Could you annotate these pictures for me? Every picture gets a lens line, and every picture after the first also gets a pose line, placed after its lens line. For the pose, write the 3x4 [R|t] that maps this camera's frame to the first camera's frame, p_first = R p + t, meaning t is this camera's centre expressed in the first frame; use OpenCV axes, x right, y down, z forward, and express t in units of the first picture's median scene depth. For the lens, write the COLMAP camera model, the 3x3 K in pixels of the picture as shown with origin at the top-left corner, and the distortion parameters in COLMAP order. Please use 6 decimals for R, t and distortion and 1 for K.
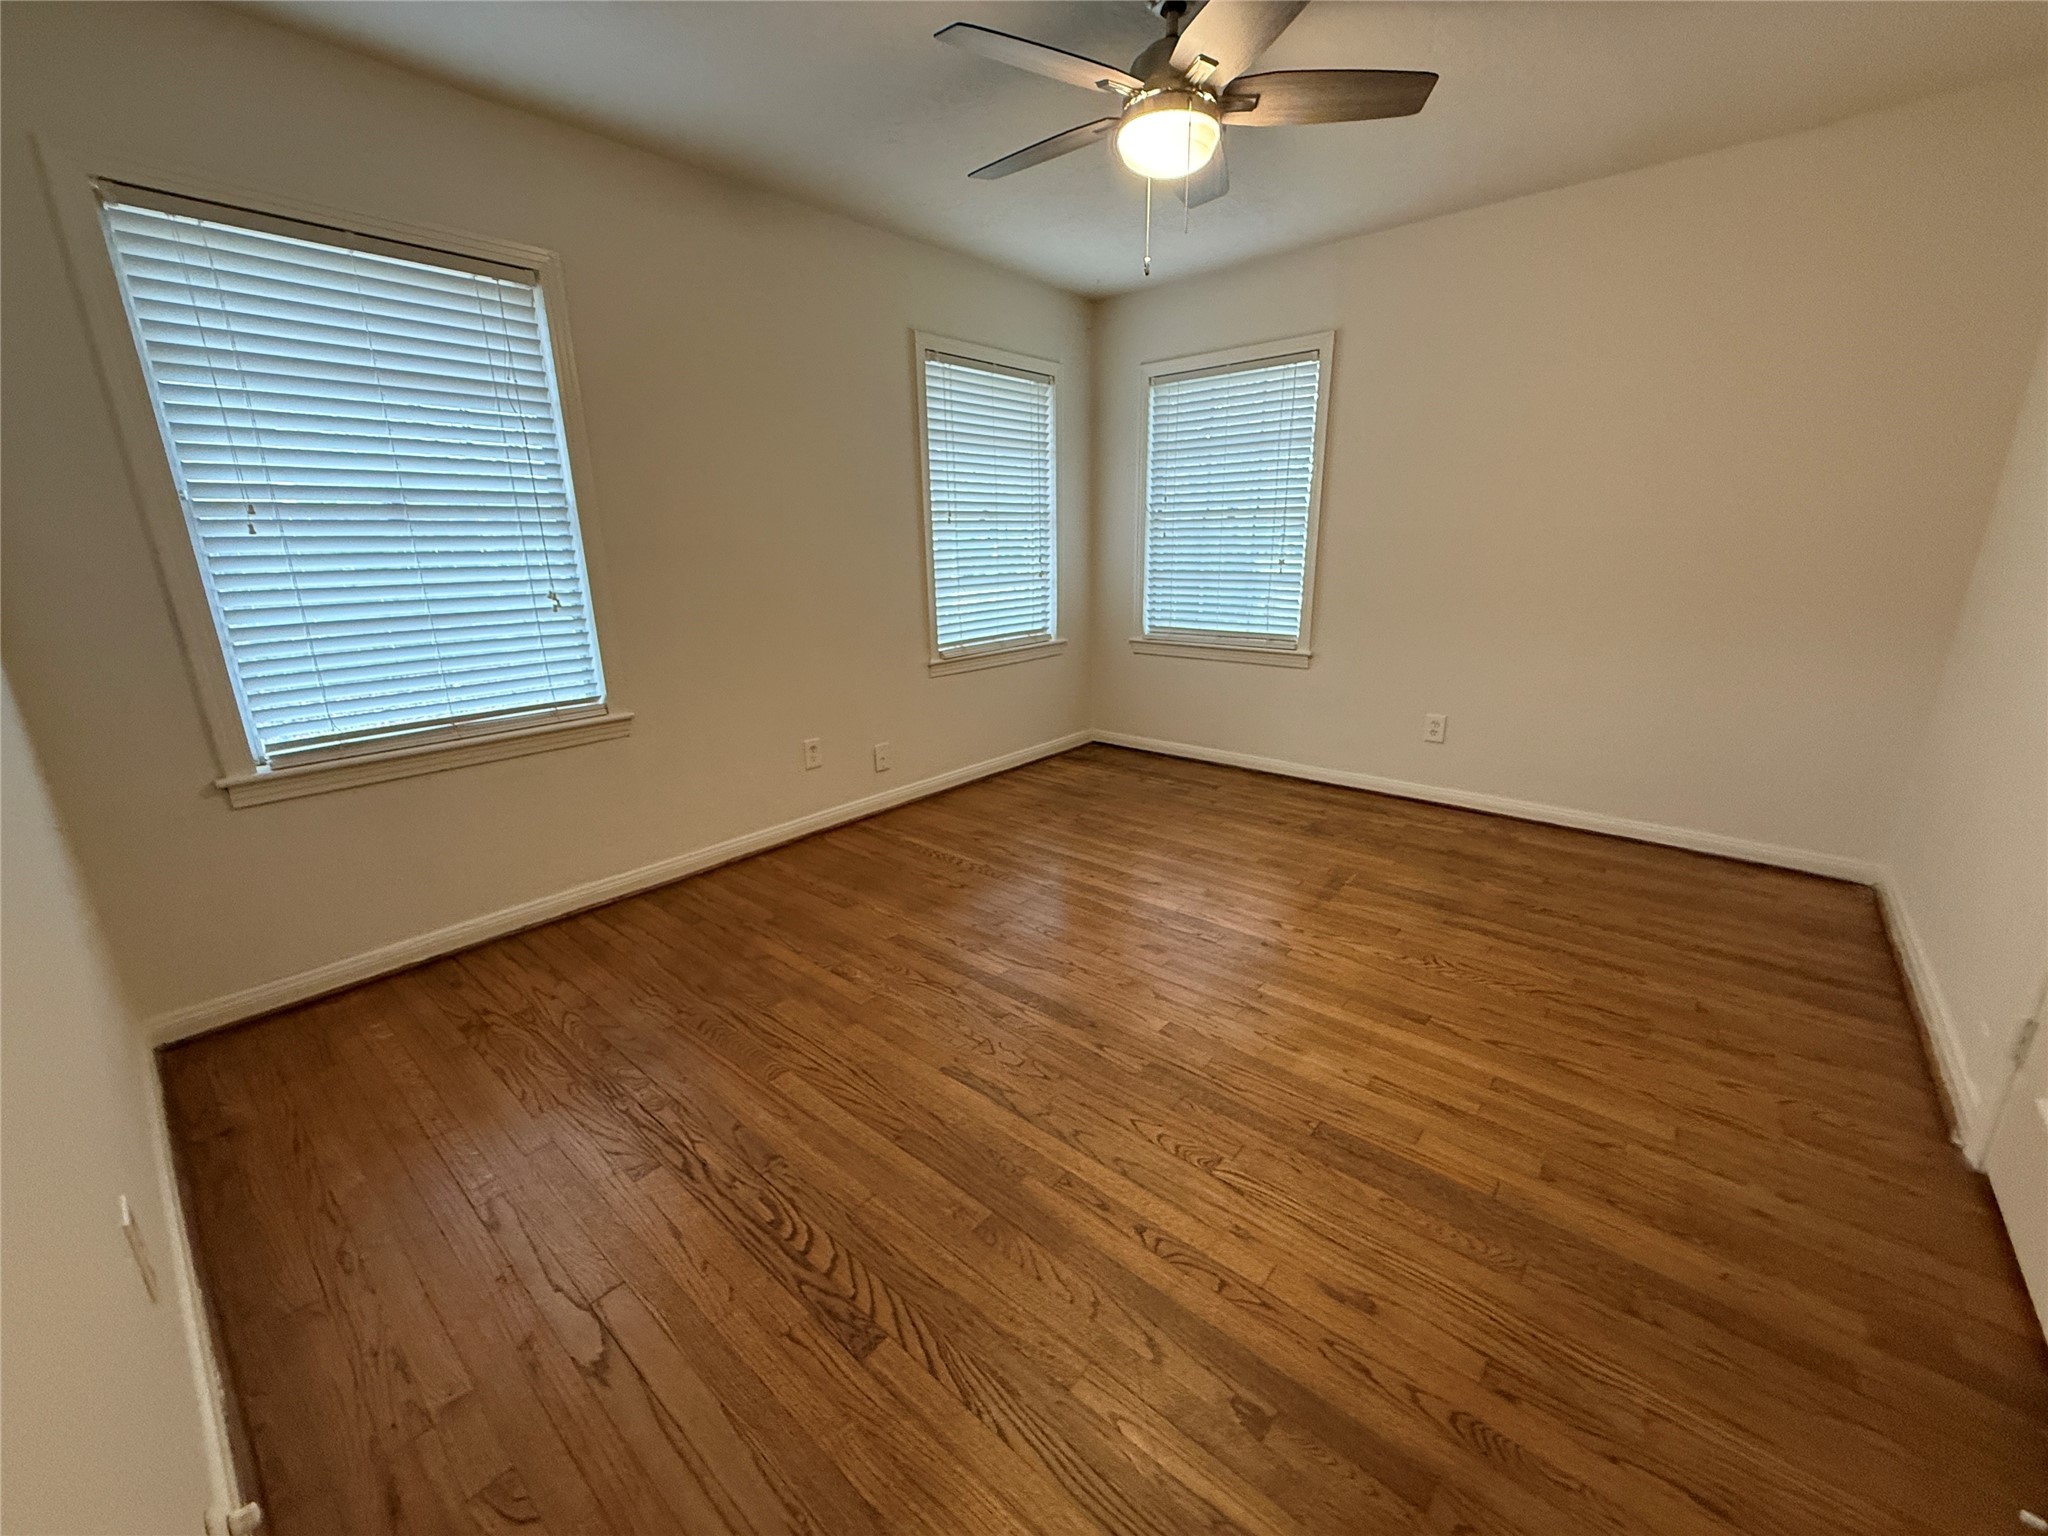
lens RADIAL K [[809.9, 0, 1022.5], [0, 809.9, 761.3], [0, 0, 1]] dist [0.000221, -0.000244]
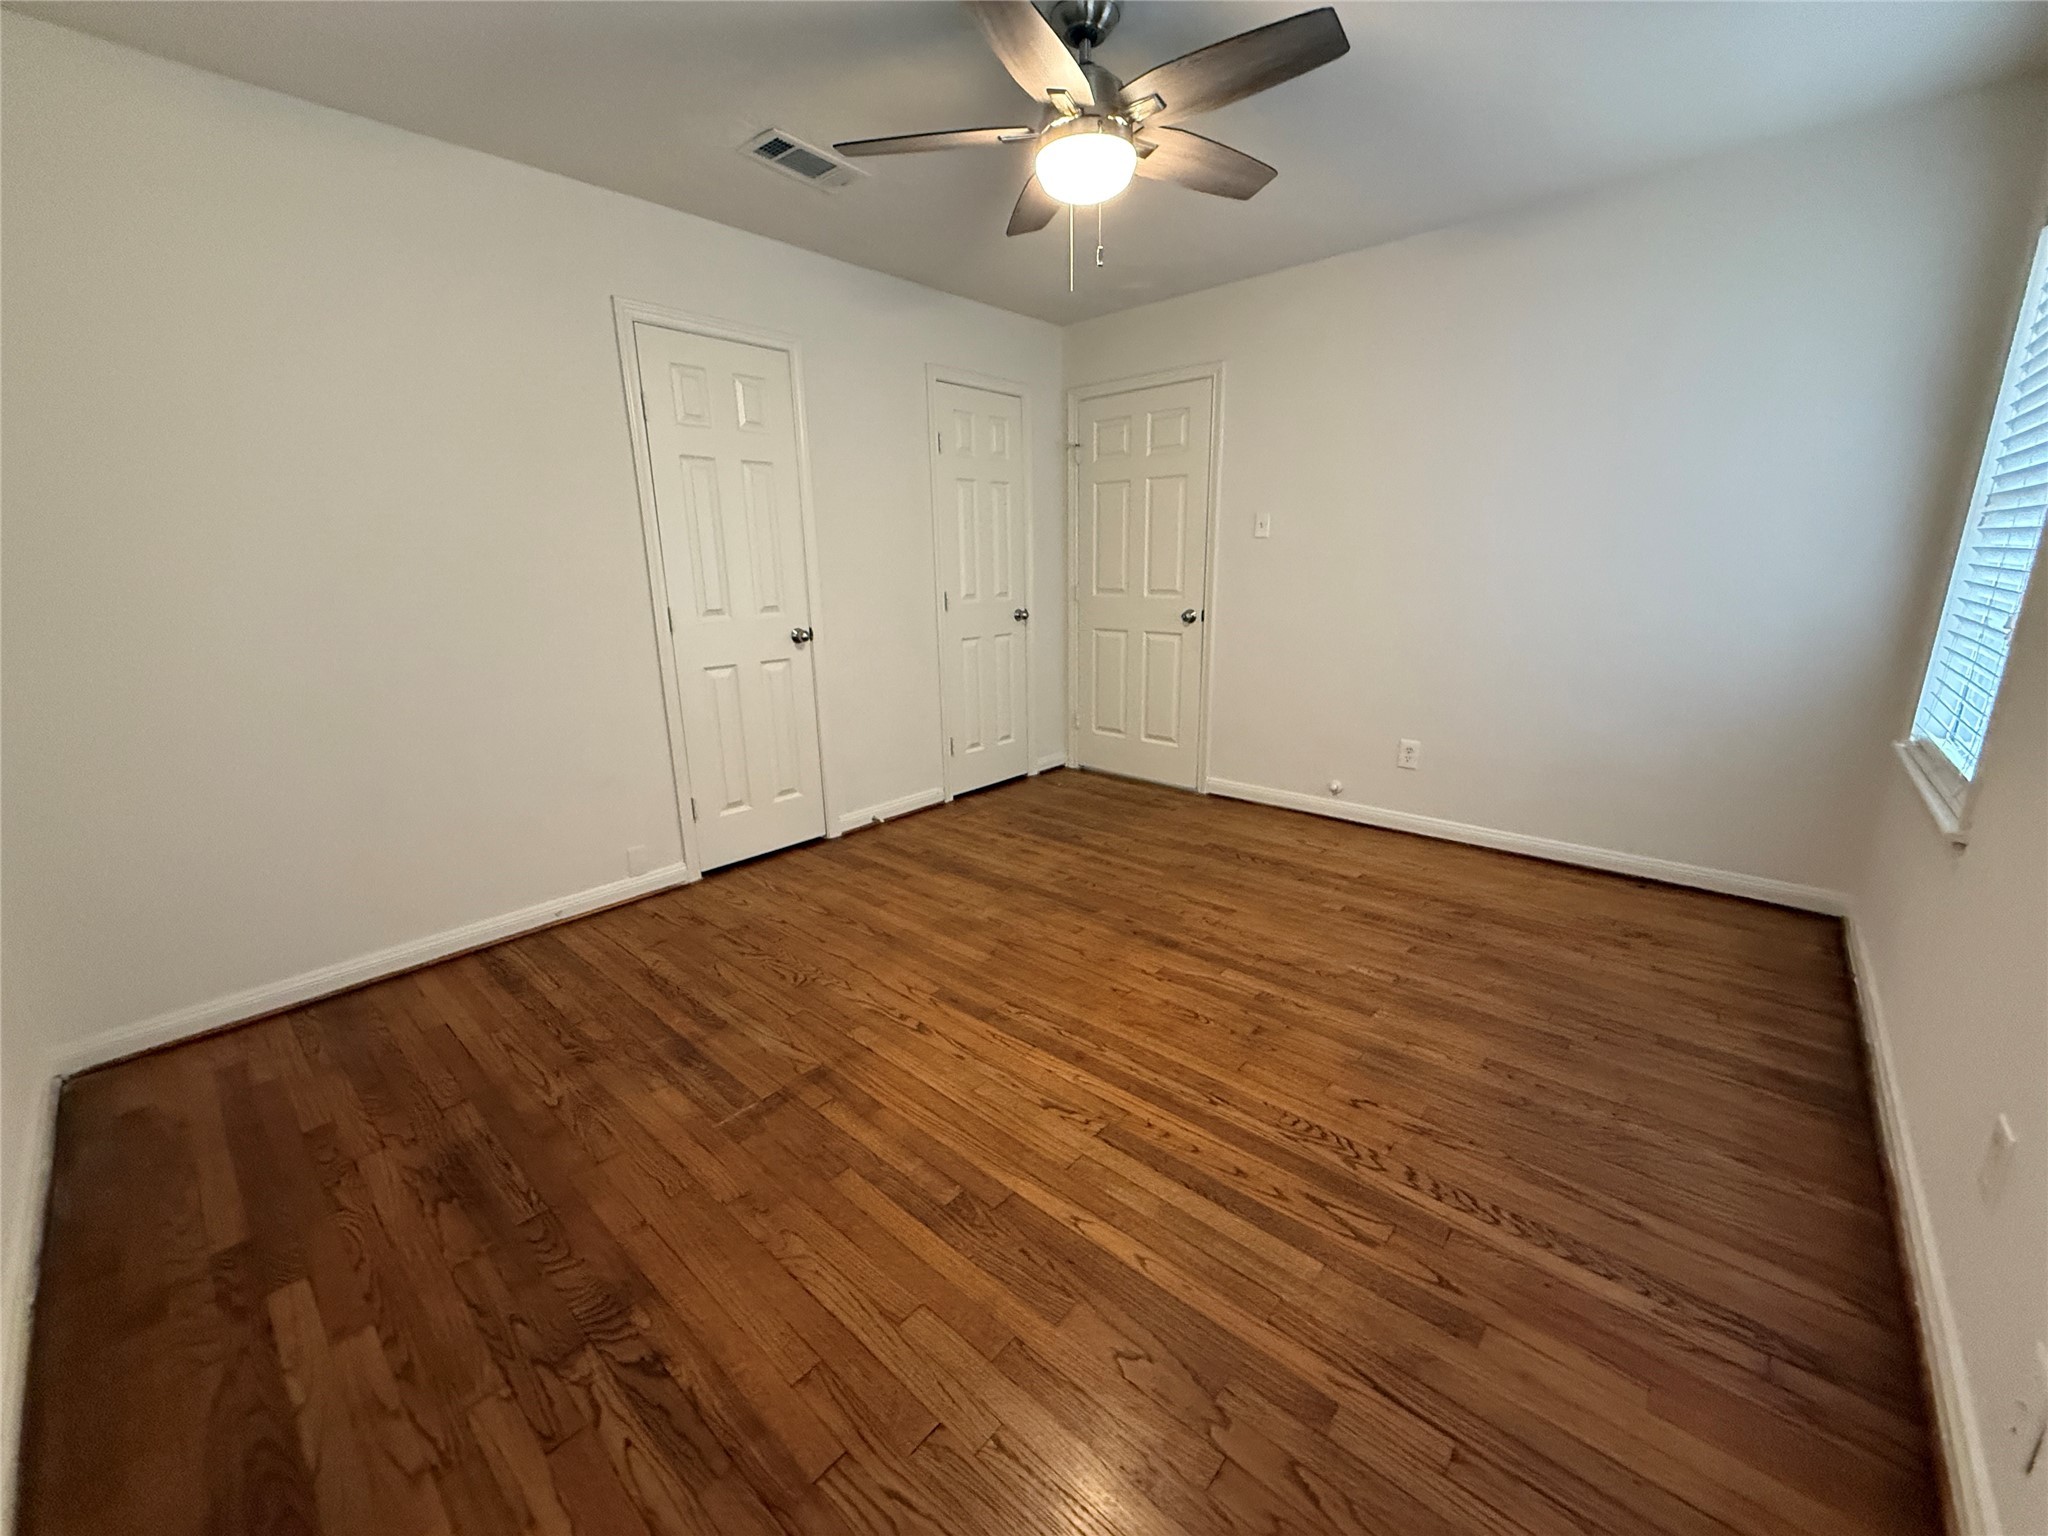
lens RADIAL K [[809.9, 0, 1025.1], [0, 809.9, 765.7], [0, 0, 1]] dist [0.000221, -0.000244]
pose [[-0.999309, 0.029562, 0.022521, 0.183099], [0.036865, 0.865153, 0.500151, -0.453533], [-0.004699, 0.500636, -0.865645, 1.613165]]
